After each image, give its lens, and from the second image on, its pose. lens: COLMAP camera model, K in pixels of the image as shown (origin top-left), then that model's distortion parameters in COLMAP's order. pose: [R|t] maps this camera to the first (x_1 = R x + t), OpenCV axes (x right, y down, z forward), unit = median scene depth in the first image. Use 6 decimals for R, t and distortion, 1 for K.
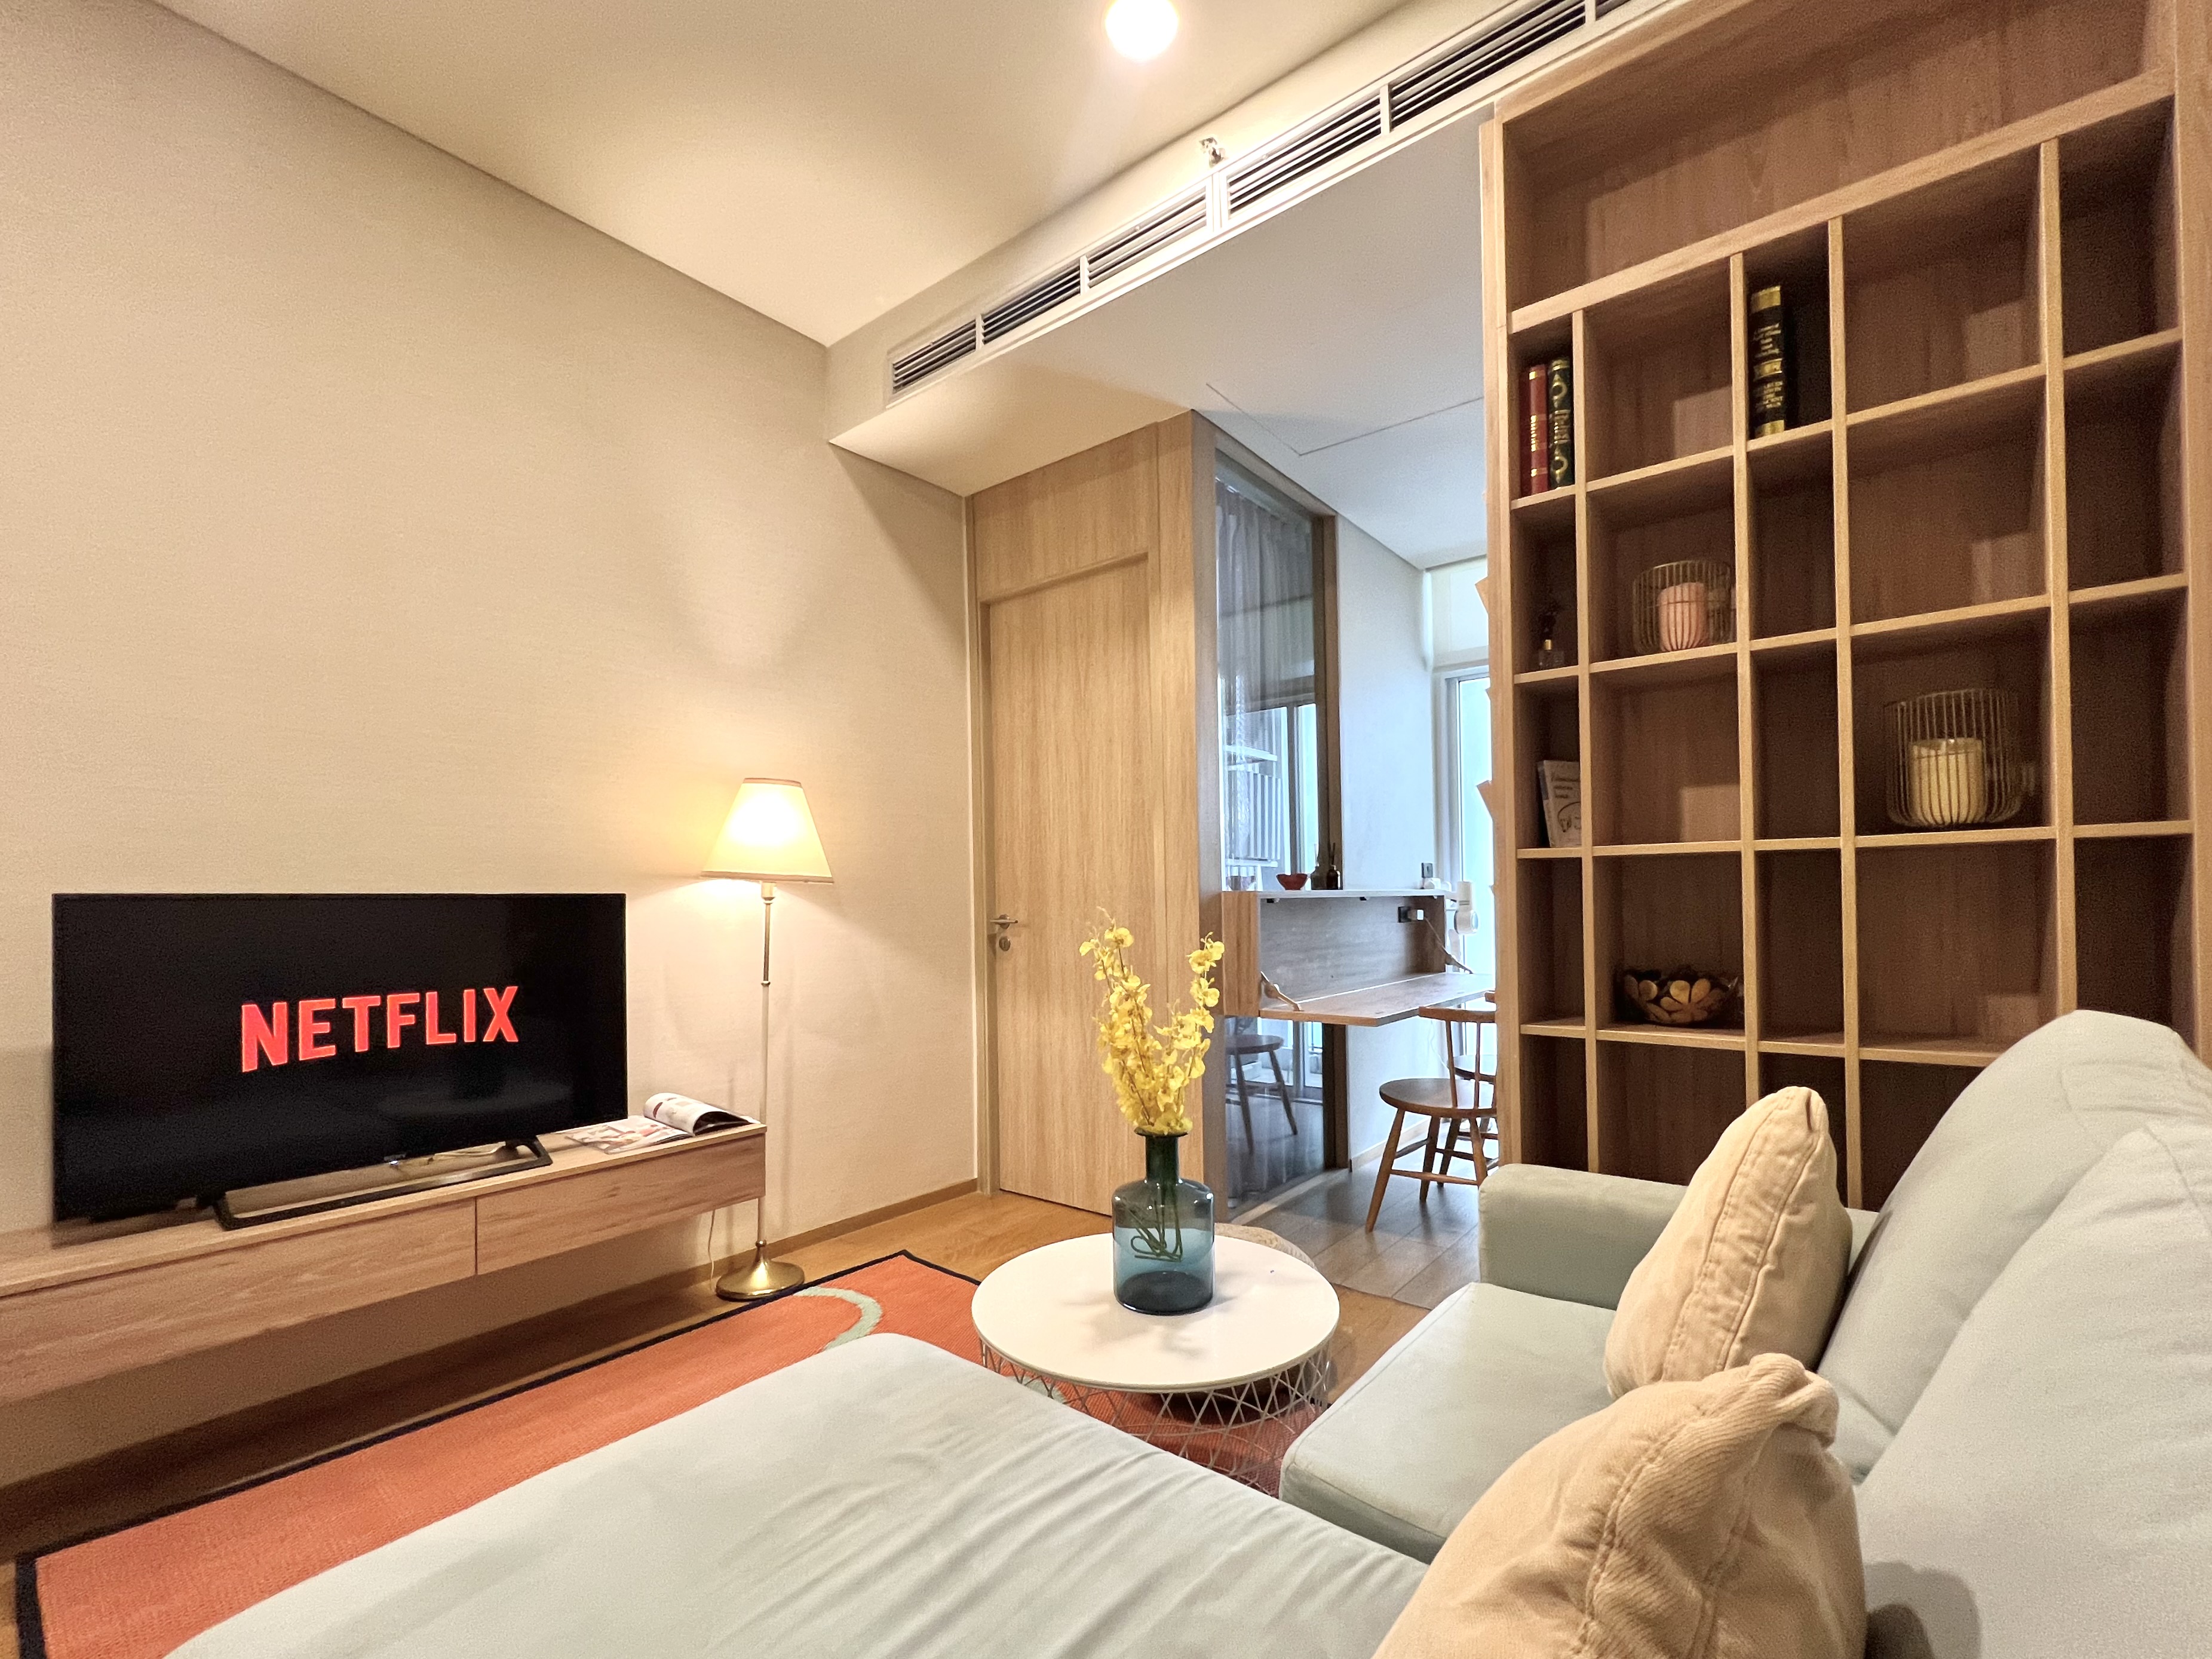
lens RADIAL K [[965.1, 0, 1117.1], [0, 965.1, 890.1], [0, 0, 1]] dist [-0.002564, -0.000391]
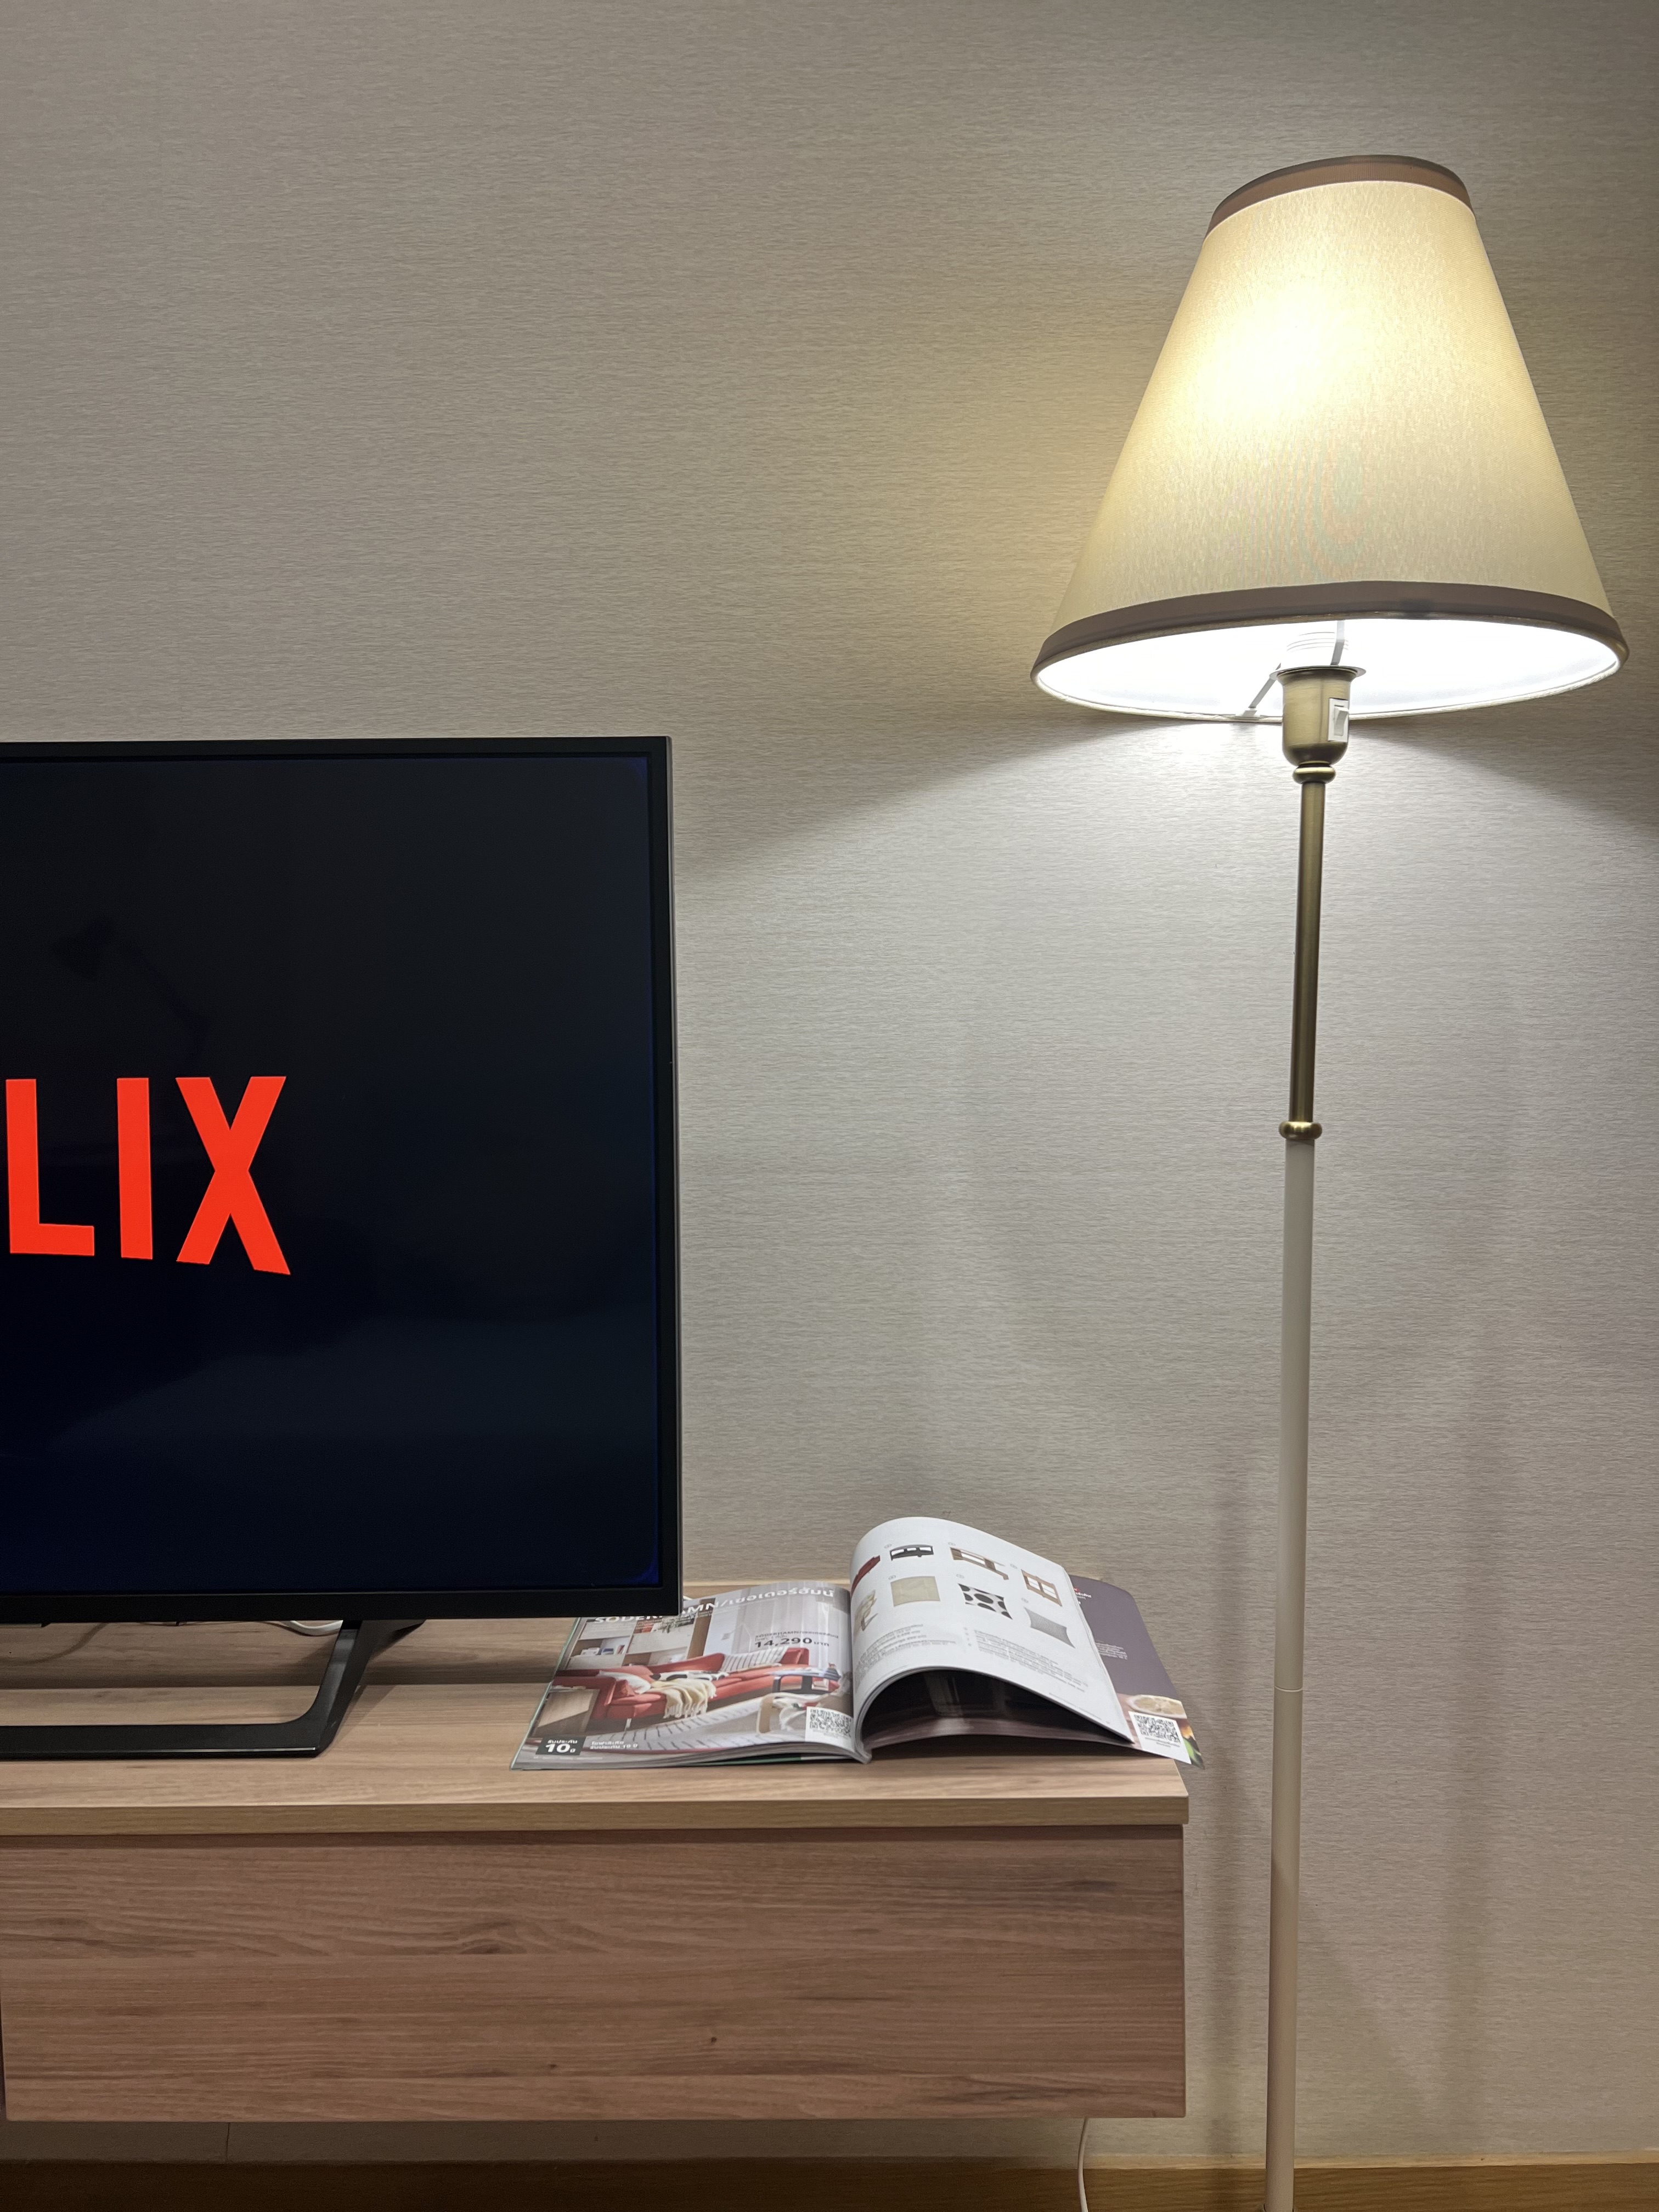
lens RADIAL K [[1718.8, 0, 827.7], [0, 1718.8, 1067.9], [0, 0, 1]] dist [0.008974, -0.002428]
pose [[0.601808, 0.020912, -0.798367, -0.145479], [0.015522, 0.999162, 0.037872, 0.089886], [0.798490, -0.035184, 0.600979, 0.921058]]
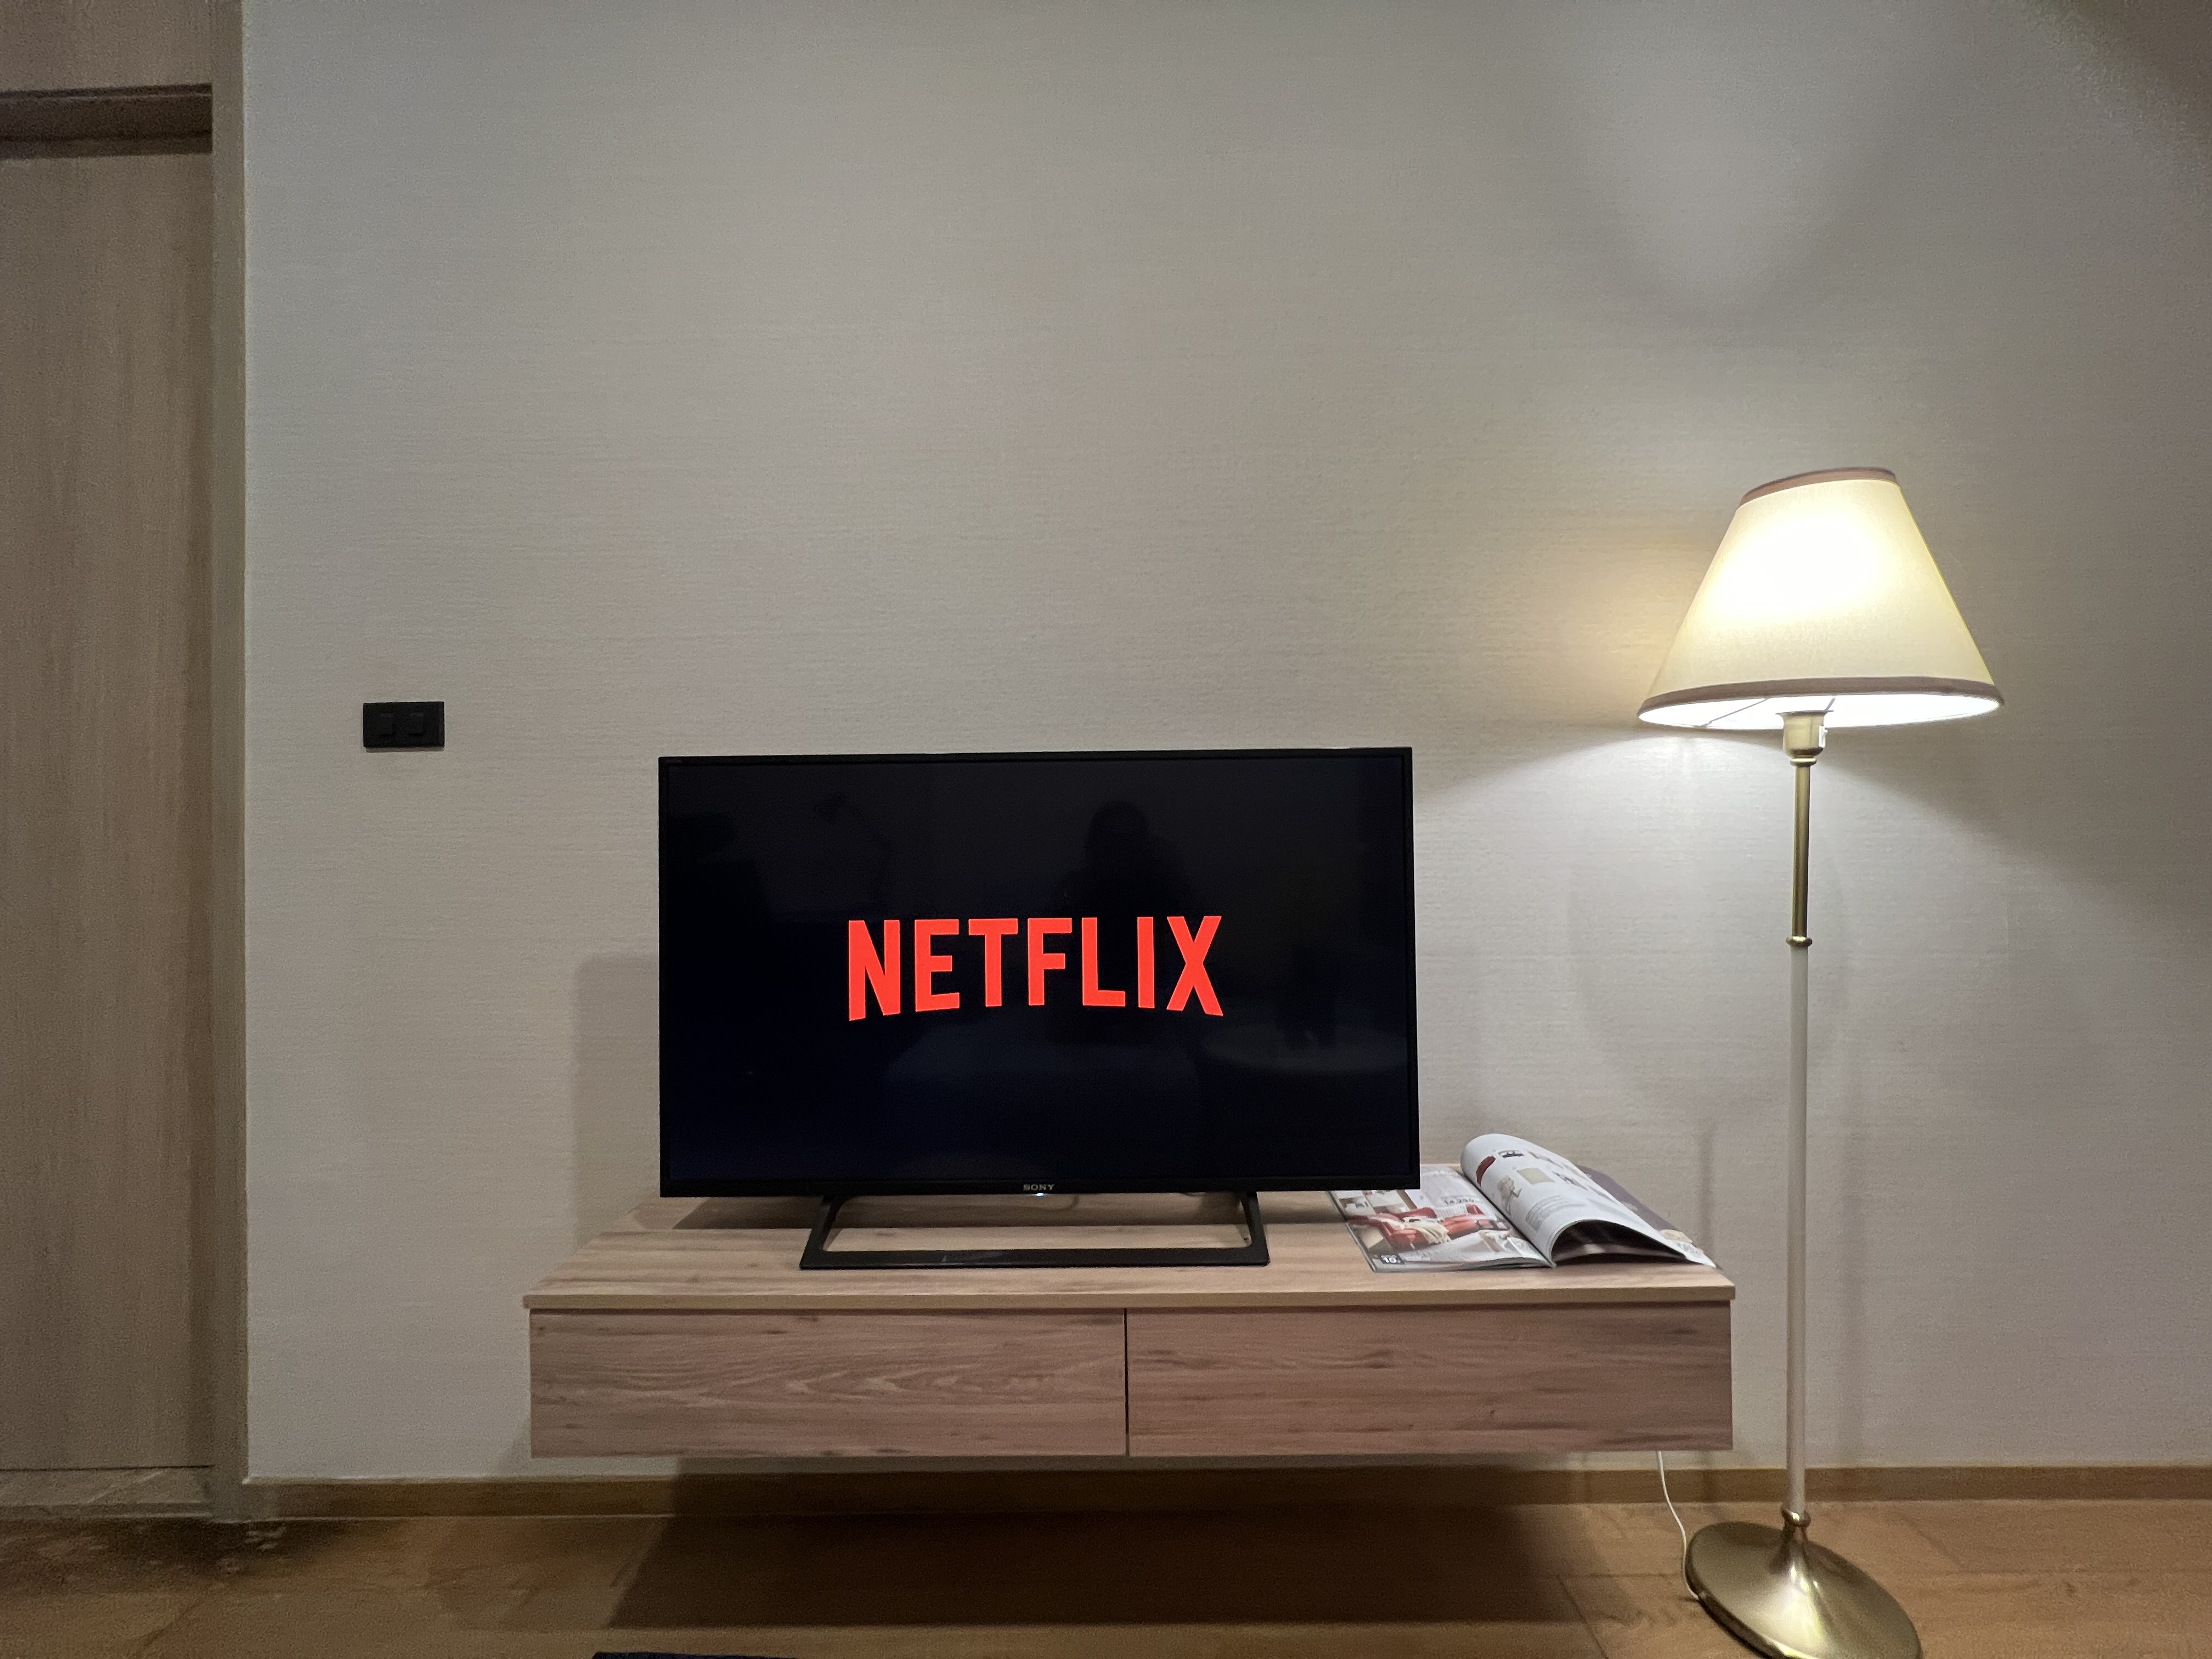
lens RADIAL K [[883.1, 0, 1105.8], [0, 883.1, 835.9], [0, 0, 1]] dist [-0.000138, 0.000201]
pose [[0.610861, -0.006544, -0.791711, -0.289530], [0.014336, 0.999893, 0.002796, 0.056875], [0.791608, -0.013058, 0.610890, 0.710094]]
